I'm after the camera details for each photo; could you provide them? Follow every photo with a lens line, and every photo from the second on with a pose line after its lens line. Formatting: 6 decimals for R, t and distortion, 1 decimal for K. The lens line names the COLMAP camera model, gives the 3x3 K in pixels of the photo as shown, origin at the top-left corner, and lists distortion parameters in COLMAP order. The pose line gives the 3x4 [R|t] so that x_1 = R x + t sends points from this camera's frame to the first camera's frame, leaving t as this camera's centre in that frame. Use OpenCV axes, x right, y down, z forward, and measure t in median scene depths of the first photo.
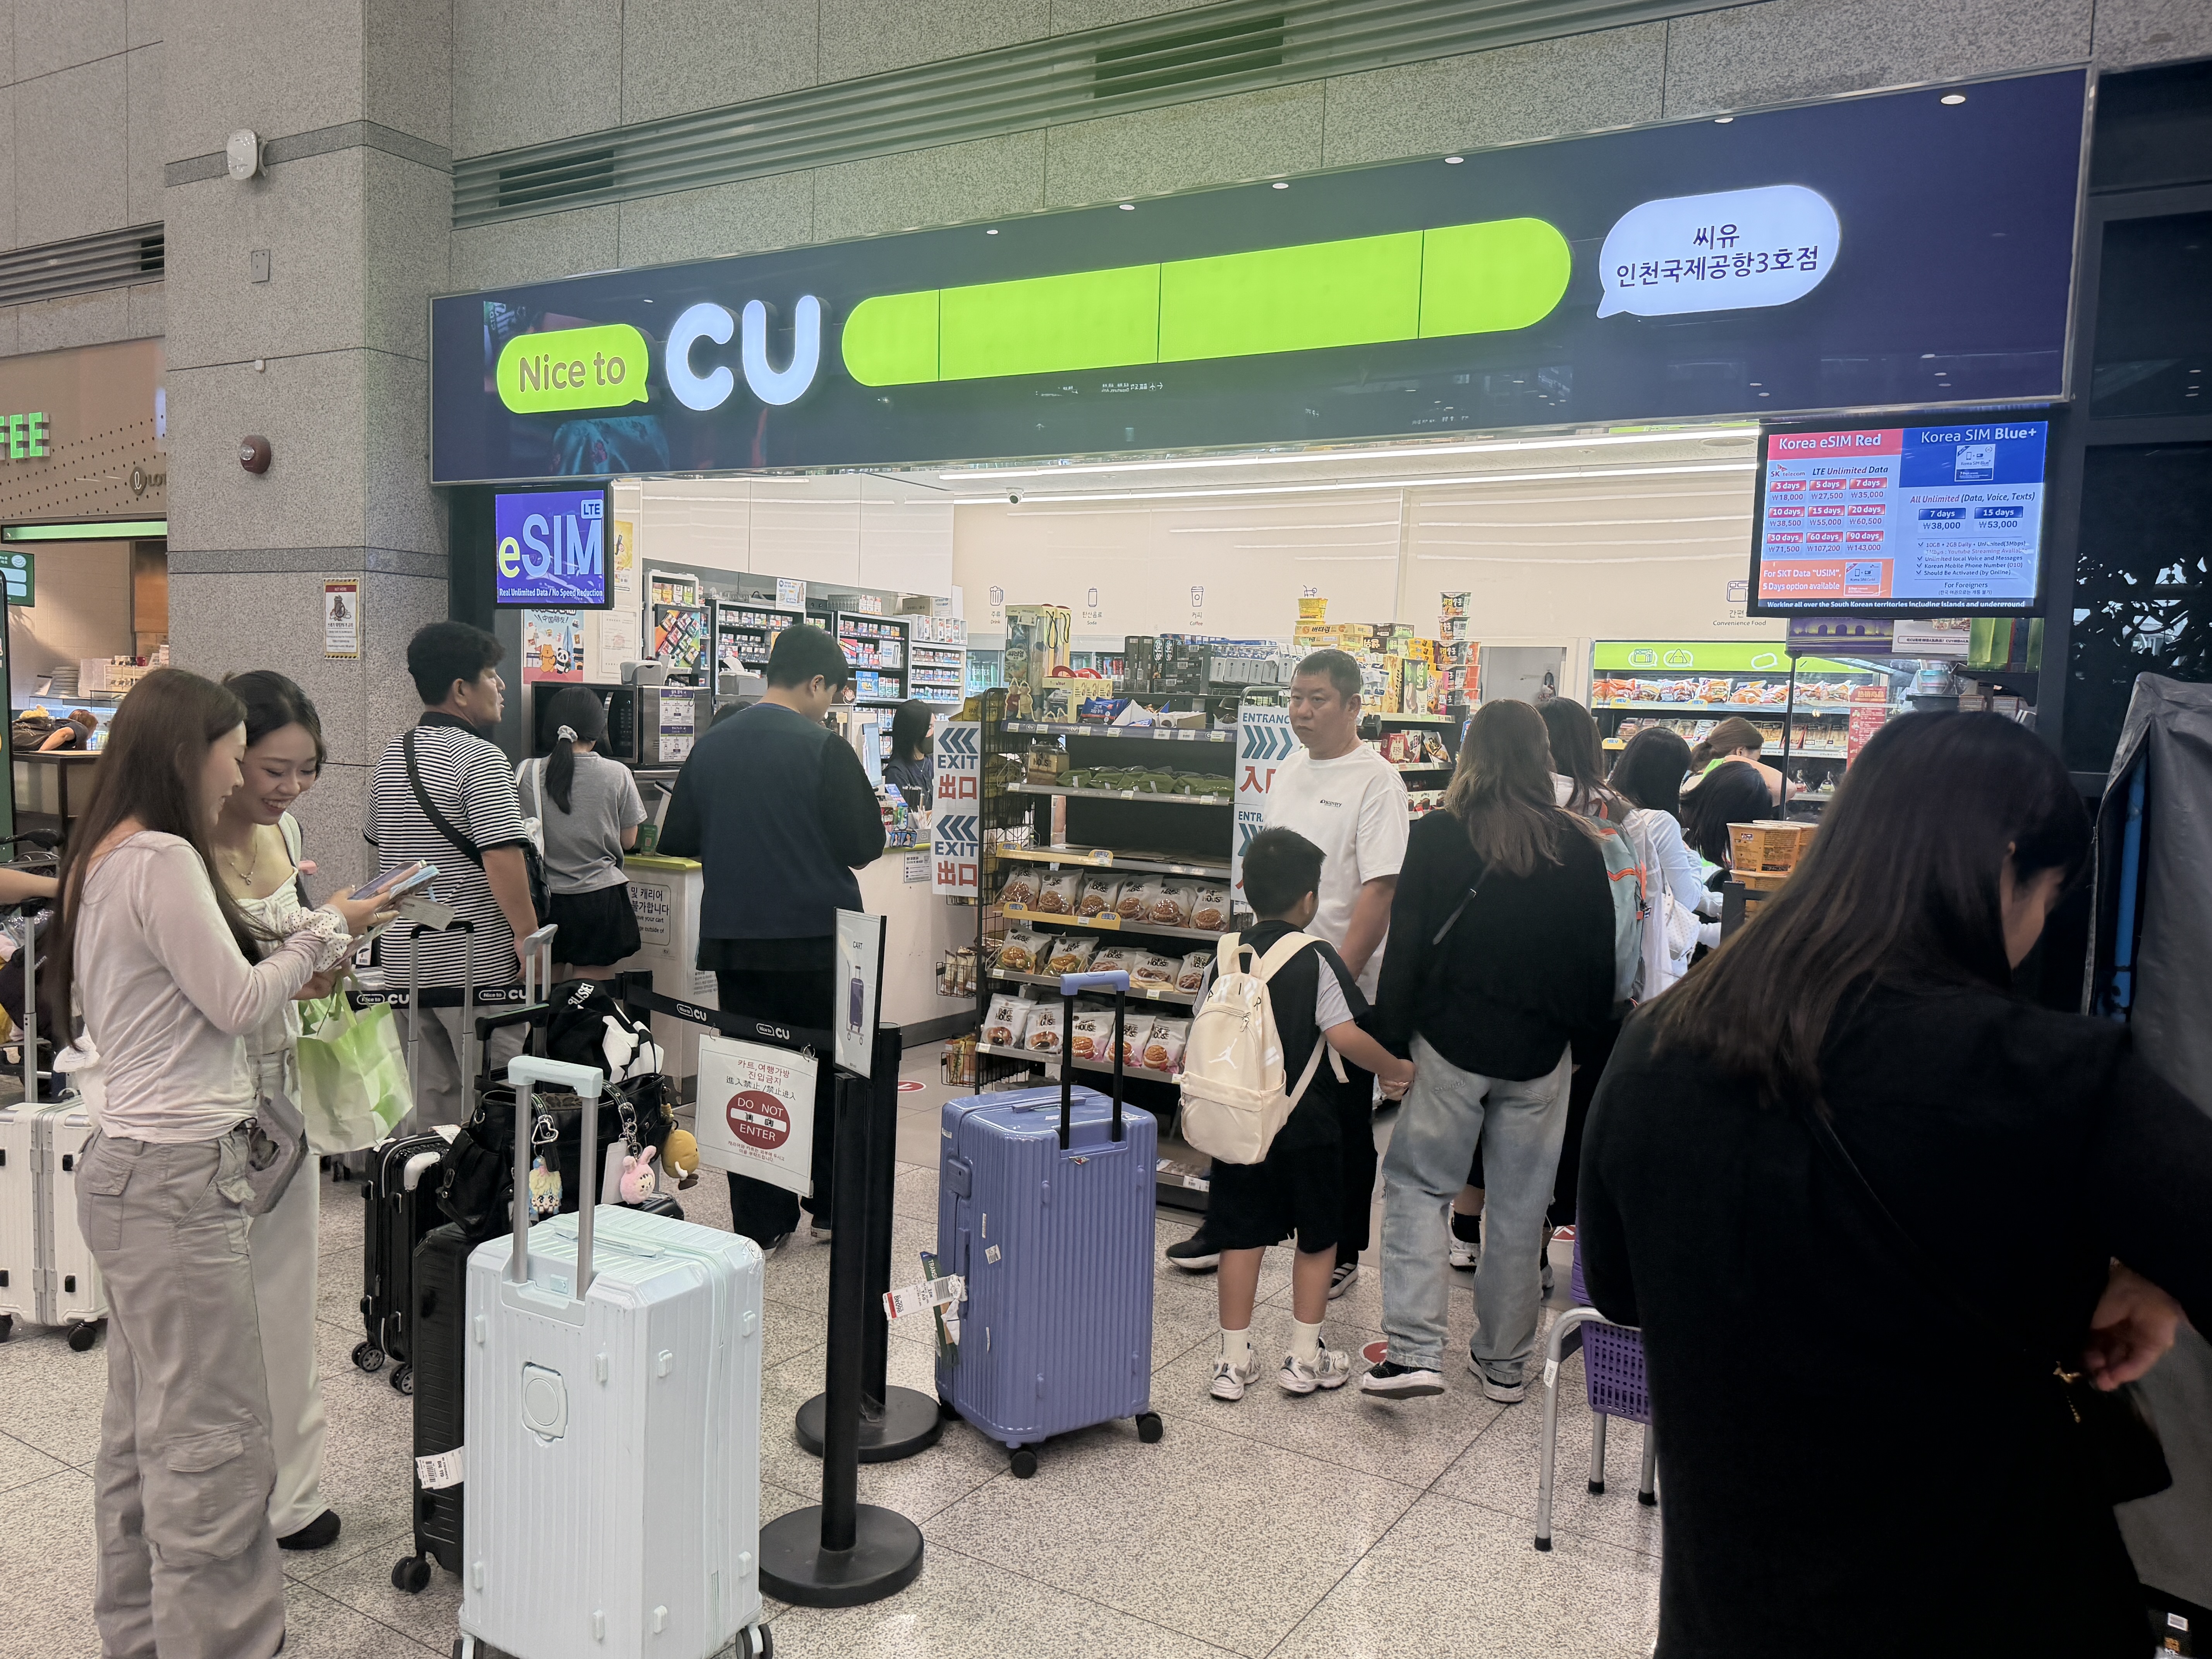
lens RADIAL K [[1678.6, 0, 1112.1], [0, 1678.6, 846.5], [0, 0, 1]] dist [0.031747, -0.038947]
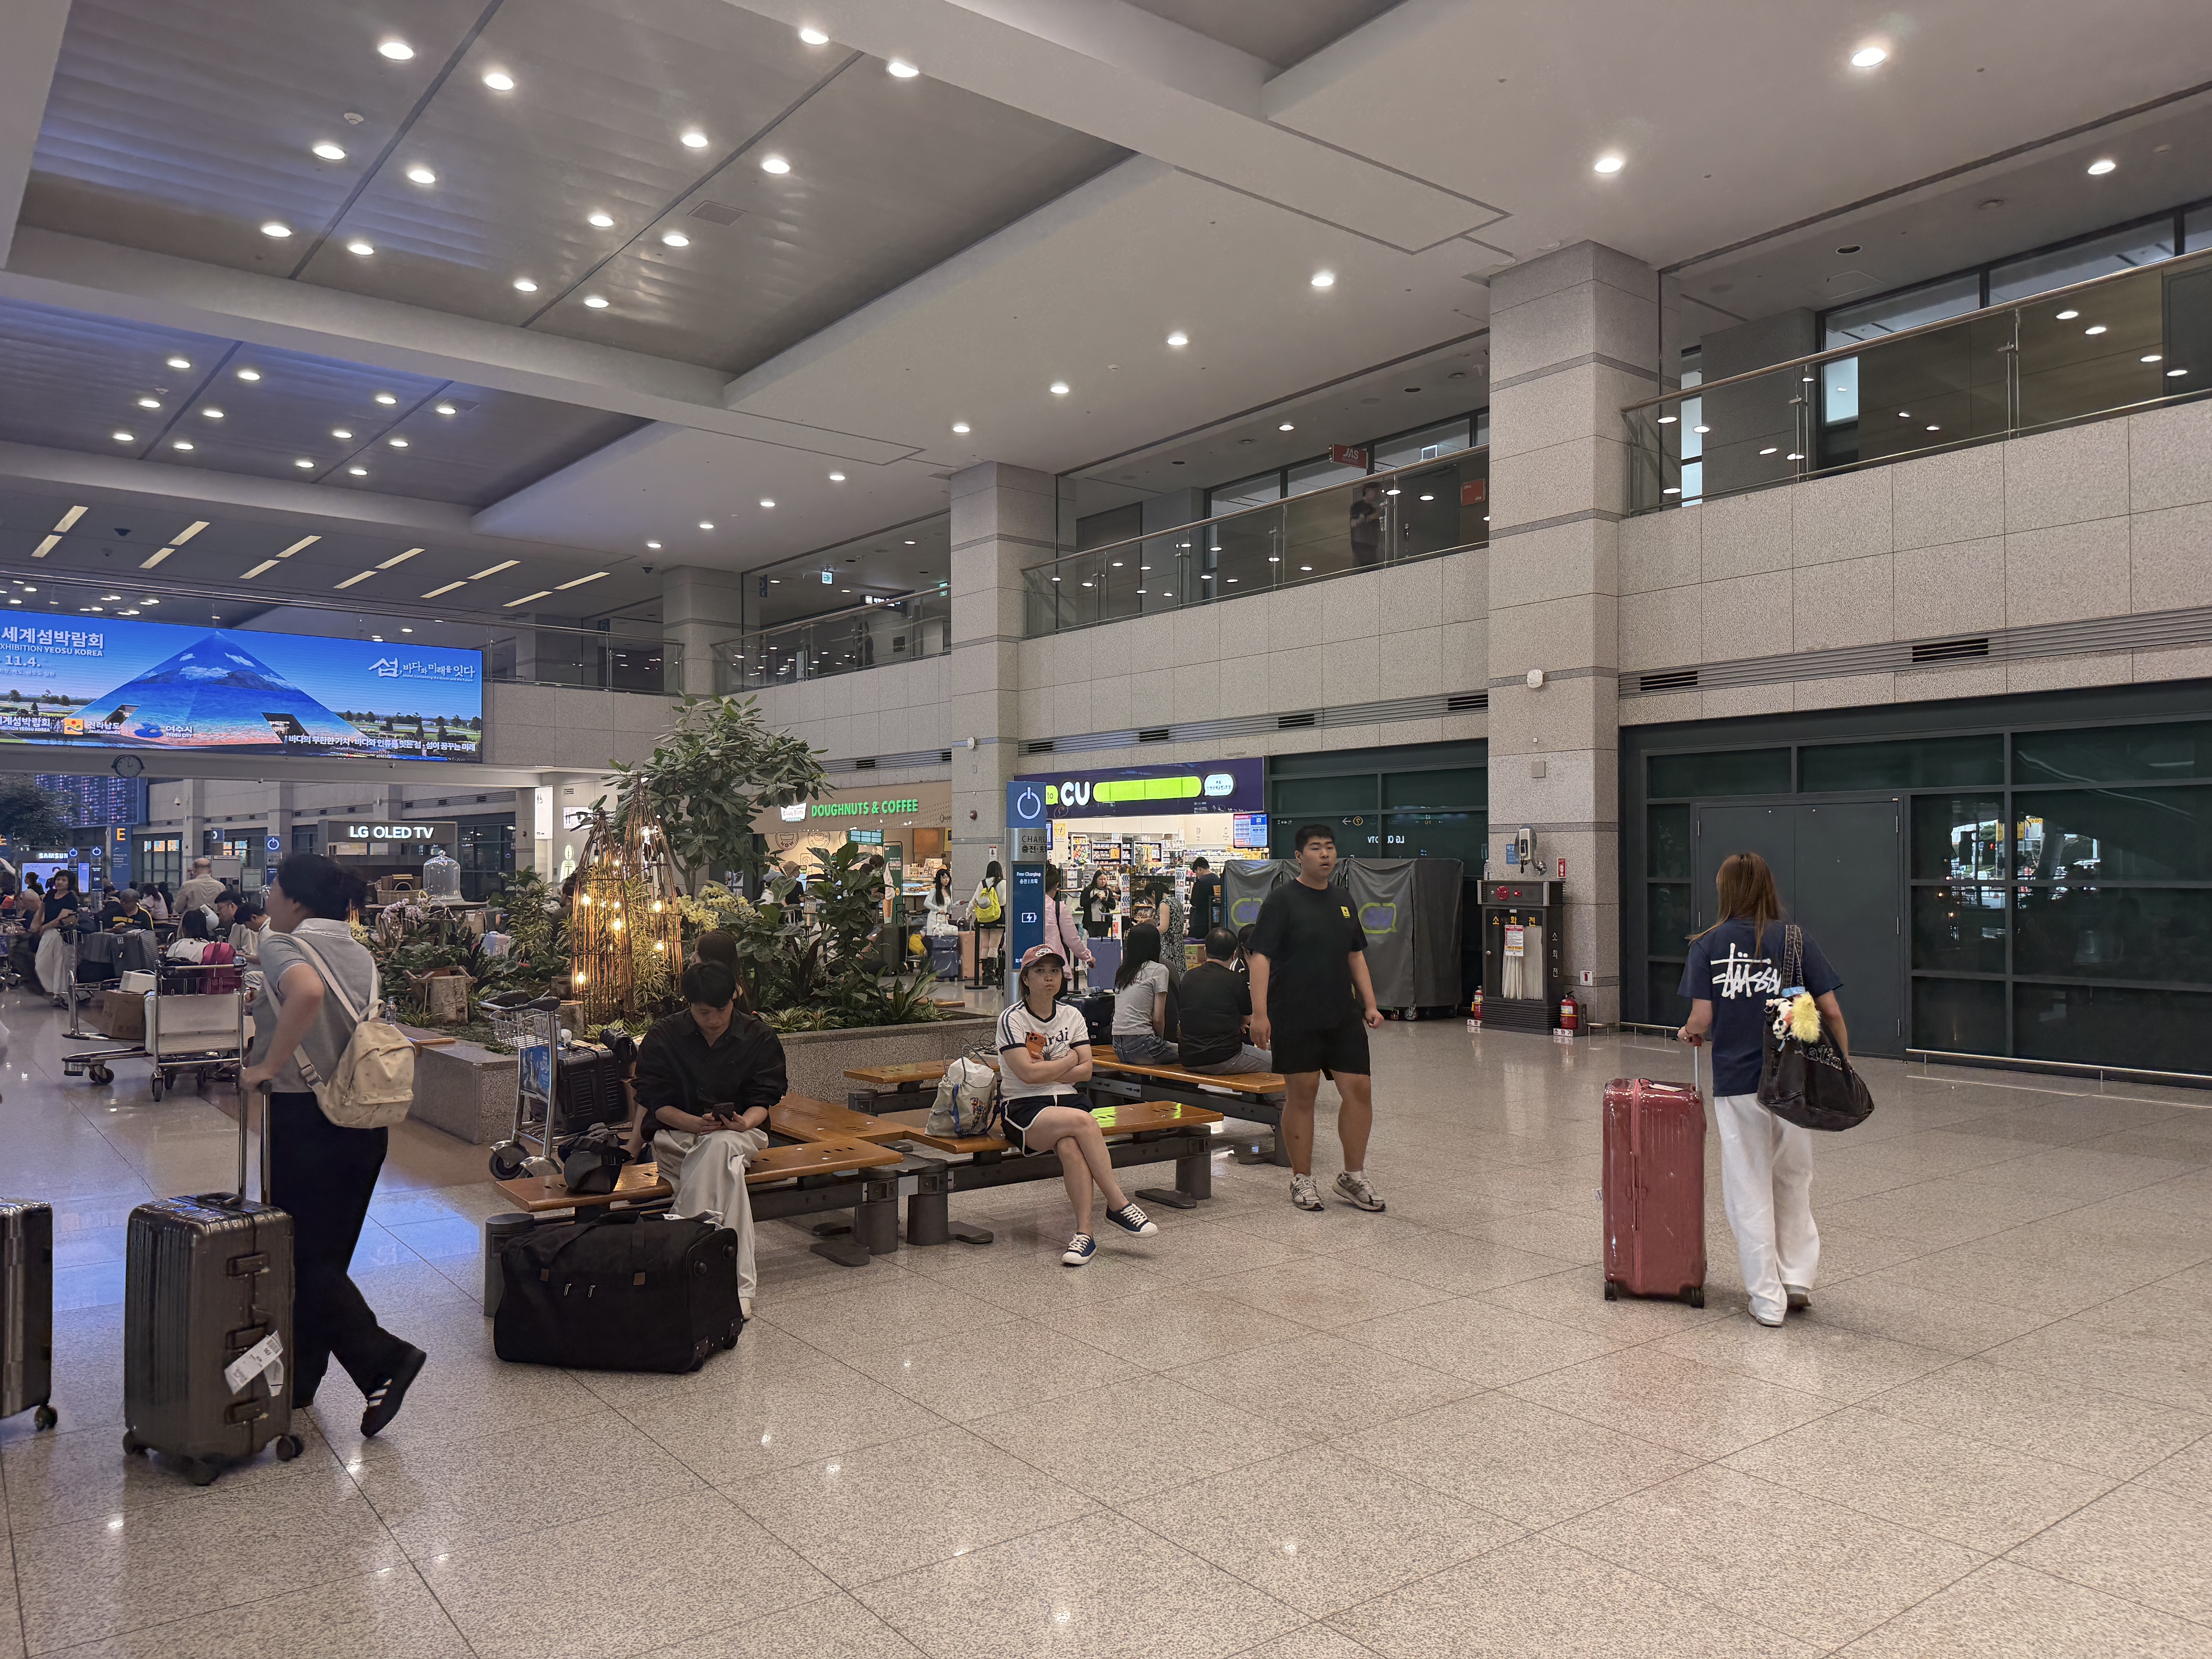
lens RADIAL K [[1556.0, 0, 1105.5], [0, 1556.0, 833.8], [0, 0, 1]] dist [0.000391, 0.000002]
pose [[0.939783, -0.045140, -0.338778, 1.299160], [0.007739, 0.993796, -0.110950, 0.283079], [0.341684, 0.101647, 0.934302, -2.930790]]
